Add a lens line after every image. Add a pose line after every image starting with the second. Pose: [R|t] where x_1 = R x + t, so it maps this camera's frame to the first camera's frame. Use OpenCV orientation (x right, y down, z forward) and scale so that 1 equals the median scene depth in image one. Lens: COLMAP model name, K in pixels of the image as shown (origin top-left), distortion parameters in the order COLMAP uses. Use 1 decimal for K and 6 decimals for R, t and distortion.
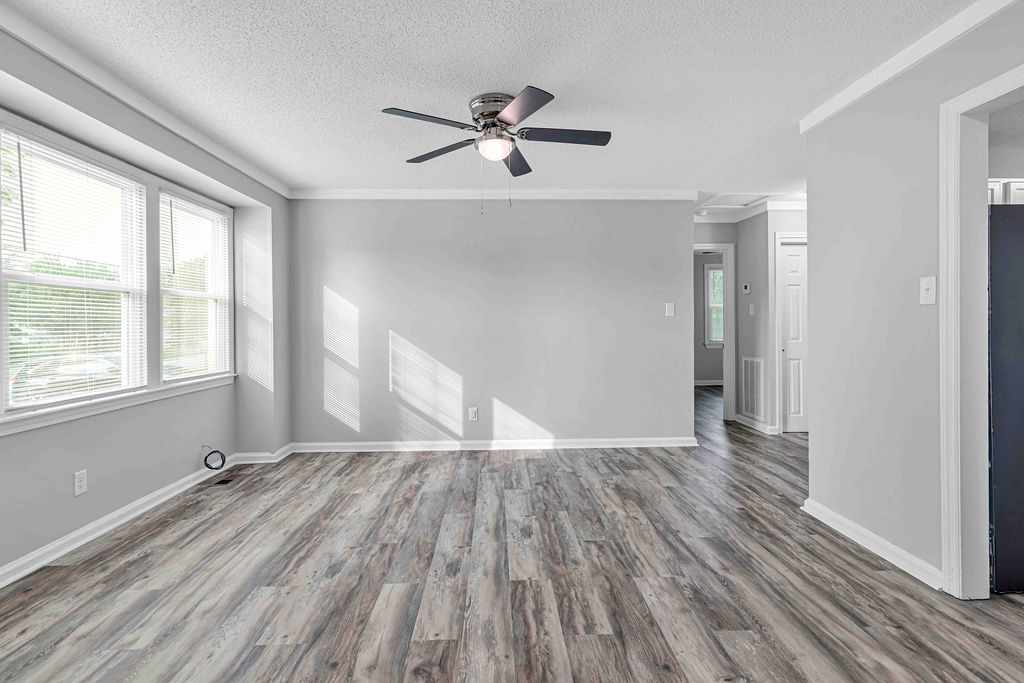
lens RADIAL K [[485.7, 0, 518.8], [0, 485.7, 325.5], [0, 0, 1]] dist [0.003365, 0.000040]
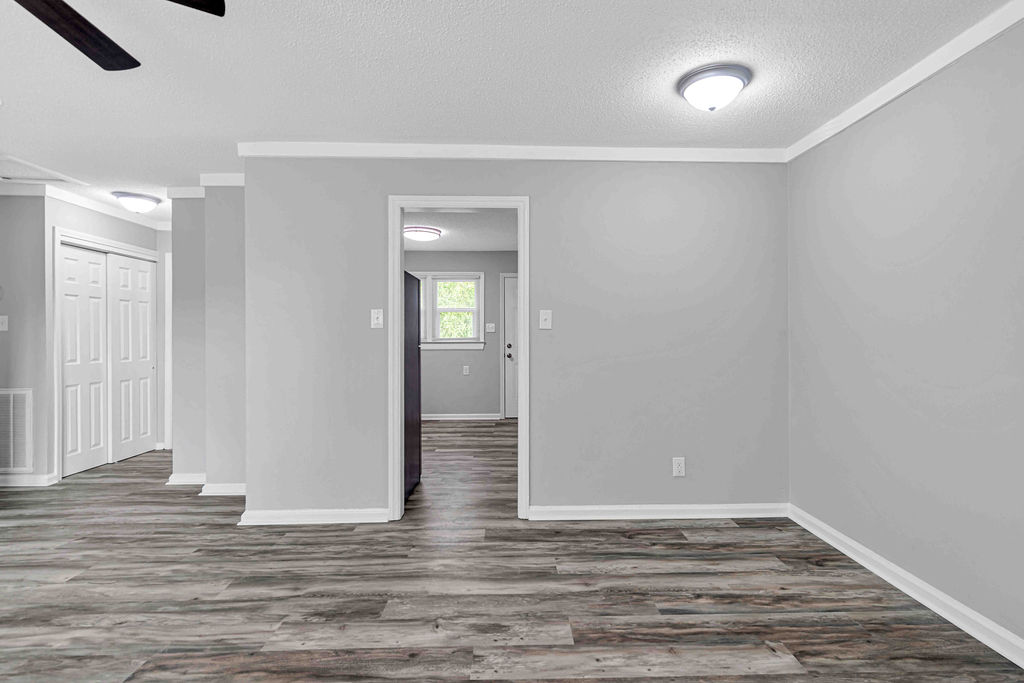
lens RADIAL K [[490.5, 0, 517.4], [0, 490.5, 339.4], [0, 0, 1]] dist [0.001099, 0.000036]
pose [[0.013060, 0.002187, 0.999912, -0.499239], [0.005793, 0.999981, -0.002263, -0.005032], [-0.999898, 0.005822, 0.013047, 0.461533]]
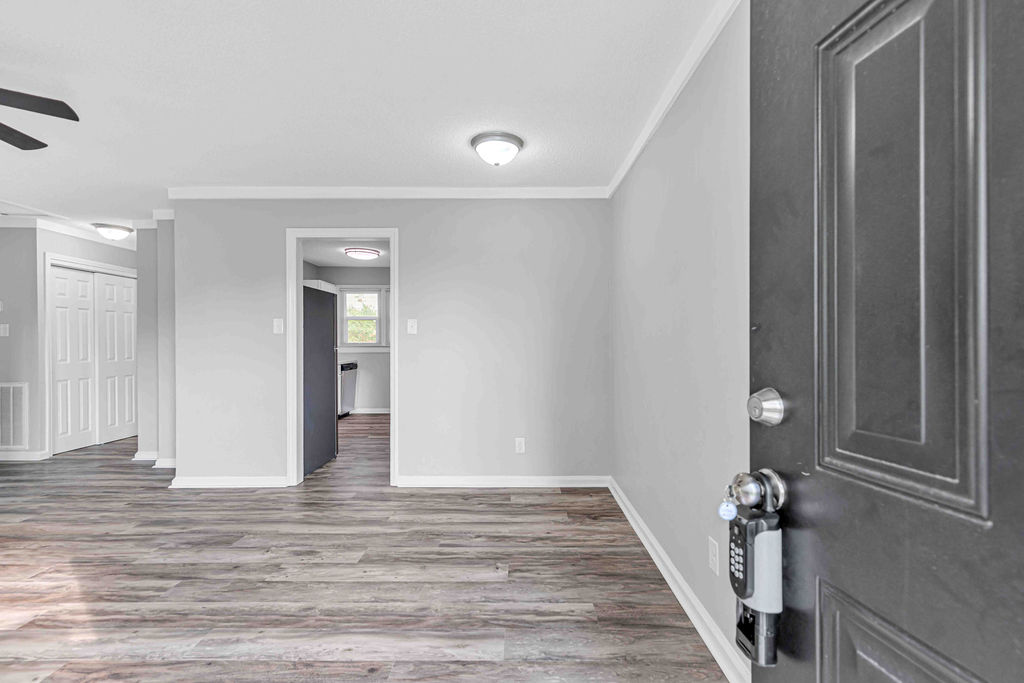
lens RADIAL K [[460.3, 0, 511.3], [0, 460.3, 346.5], [0, 0, 1]] dist [0.003259, 0.000432]
pose [[0.048045, -0.001021, 0.998845, -0.688852], [0.005520, 0.999984, 0.000757, 0.005673], [-0.998830, 0.005478, 0.048050, 0.035048]]
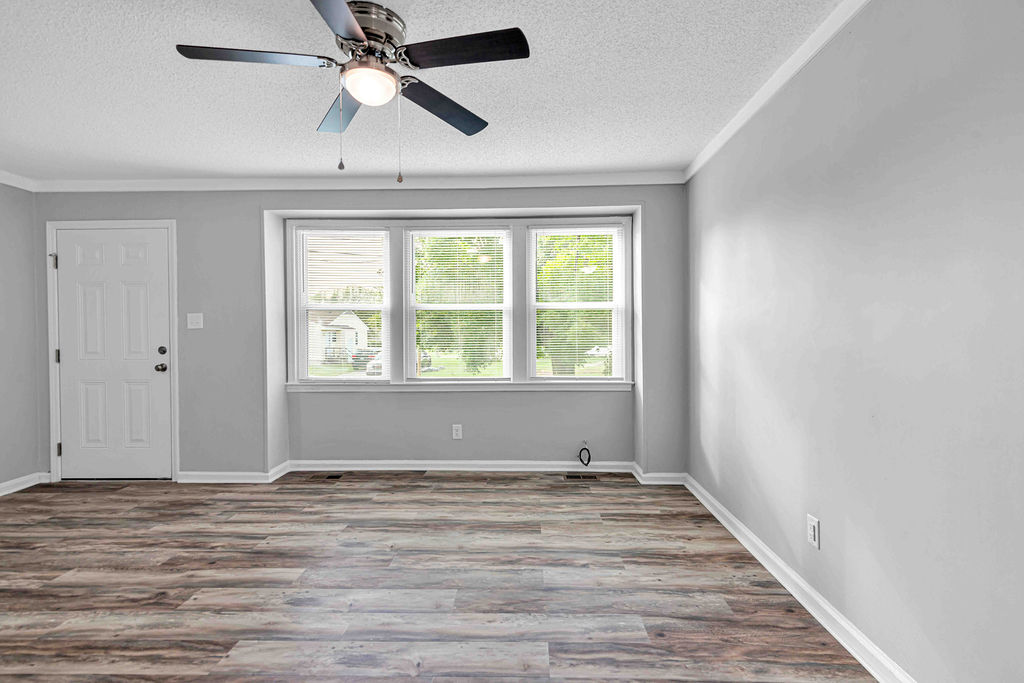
lens RADIAL K [[485.7, 0, 518.8], [0, 485.7, 325.5], [0, 0, 1]] dist [0.003365, 0.000040]
pose [[-0.072216, -0.003014, -0.997384, 0.665378], [0.002023, 0.999993, -0.003169, -0.020725], [0.997387, -0.002246, -0.072210, 1.291043]]
